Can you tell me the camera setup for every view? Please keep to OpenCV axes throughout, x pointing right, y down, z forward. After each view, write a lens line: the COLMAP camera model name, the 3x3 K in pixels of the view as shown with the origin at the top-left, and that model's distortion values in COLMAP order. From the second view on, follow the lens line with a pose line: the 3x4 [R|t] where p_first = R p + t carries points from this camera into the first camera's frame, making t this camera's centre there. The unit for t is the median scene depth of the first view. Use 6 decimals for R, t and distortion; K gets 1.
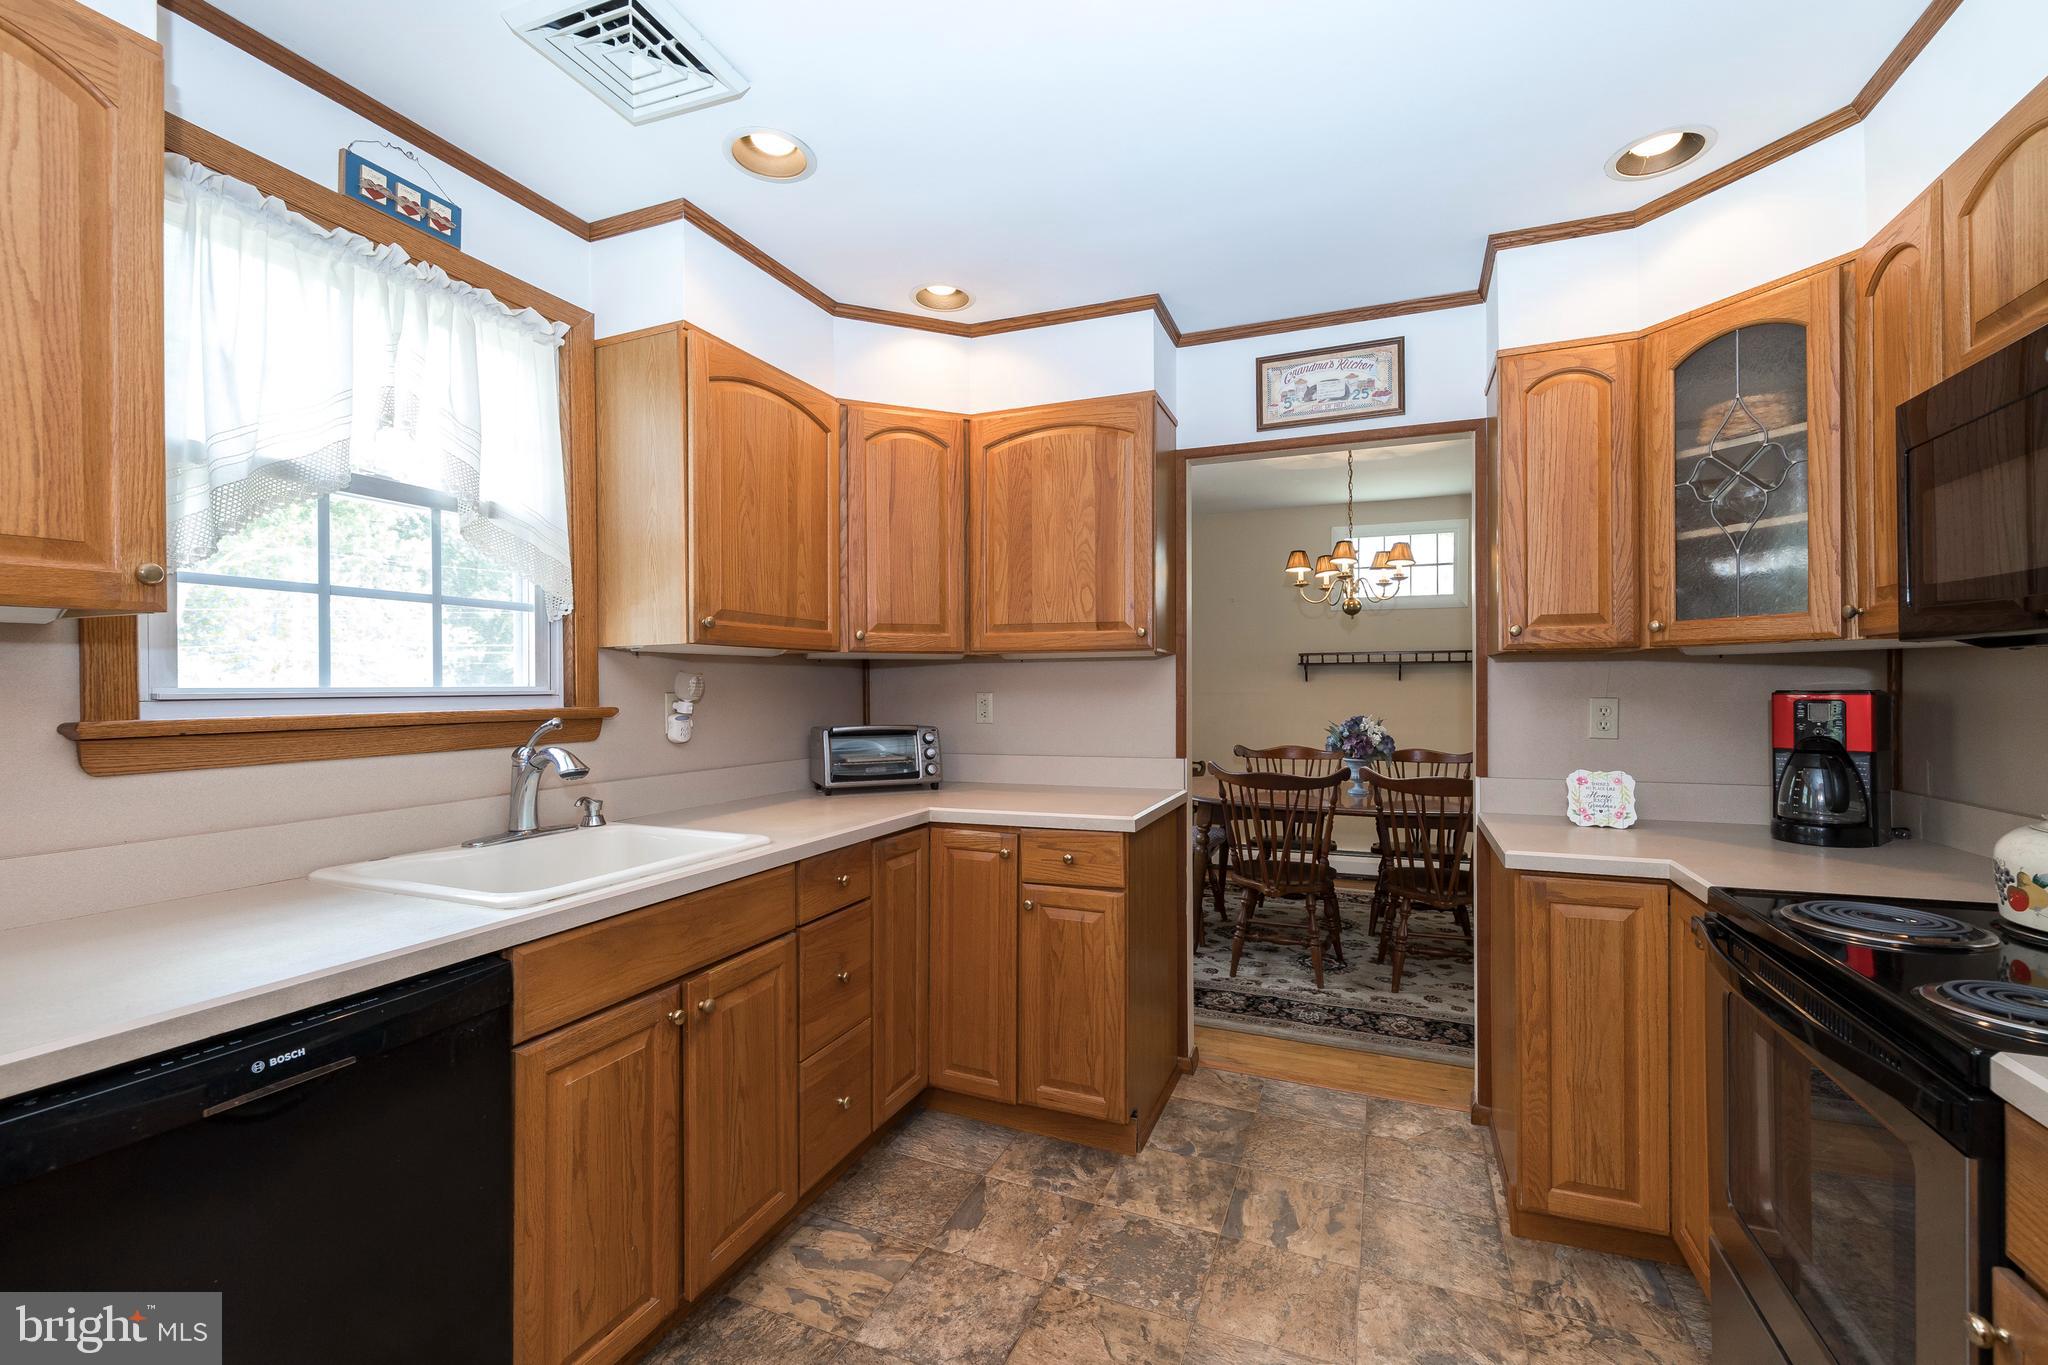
lens RADIAL K [[858.0, 0, 1032.2], [0, 858.0, 676.2], [0, 0, 1]] dist [-0.000662, 0.000046]
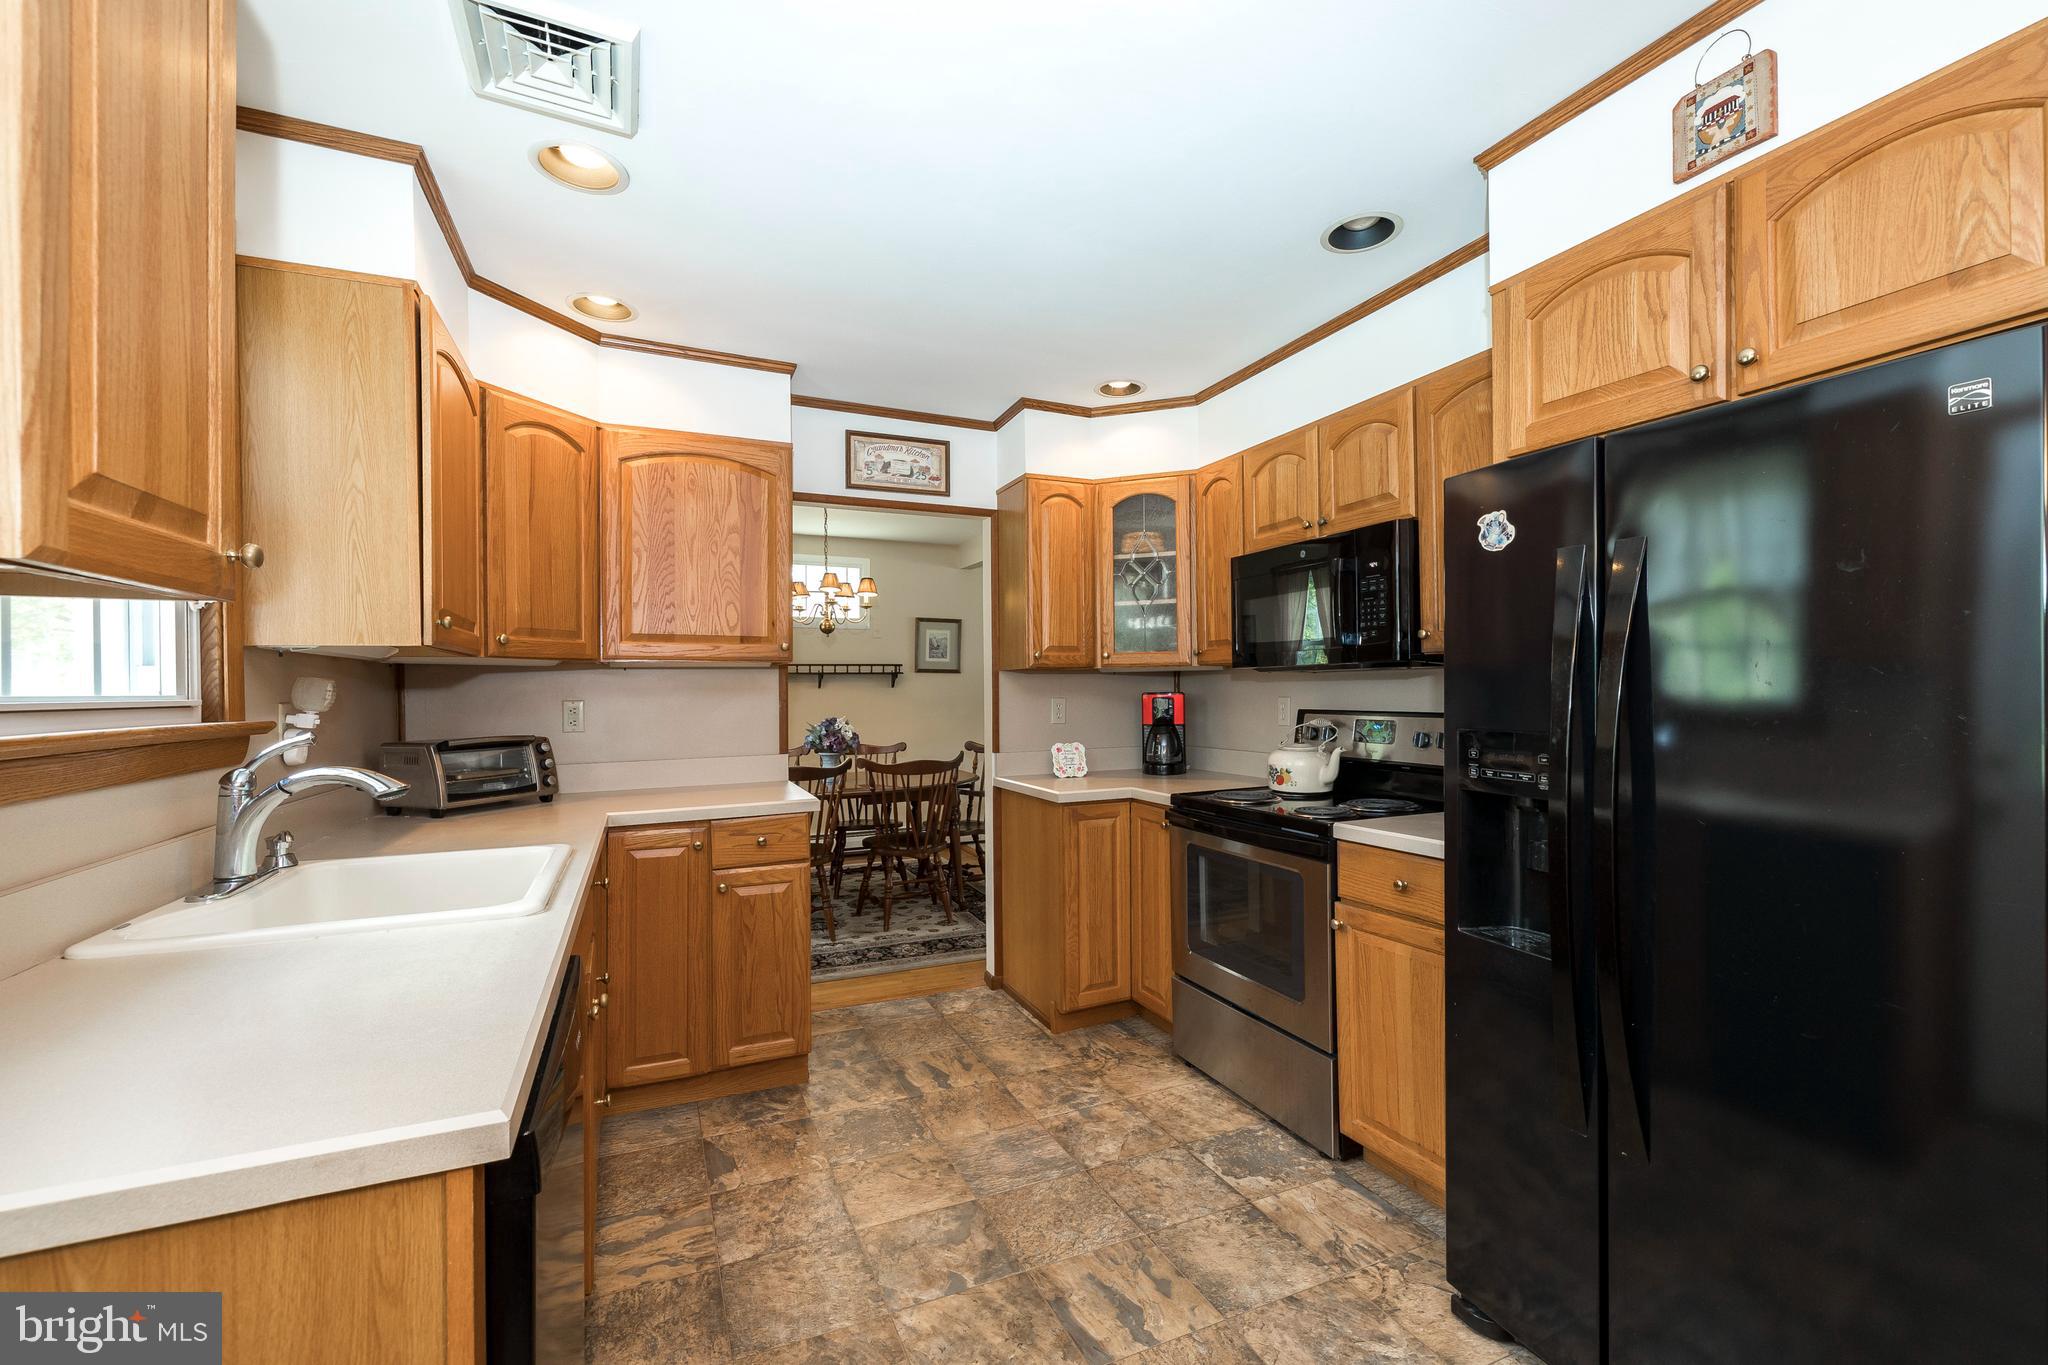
lens RADIAL K [[858.0, 0, 1032.2], [0, 858.0, 676.2], [0, 0, 1]] dist [-0.000662, 0.000046]
pose [[0.687283, 0.008778, 0.726337, -0.495786], [-0.001149, 0.999939, -0.010997, 0.001995], [-0.726389, 0.006723, 0.687251, -0.057623]]
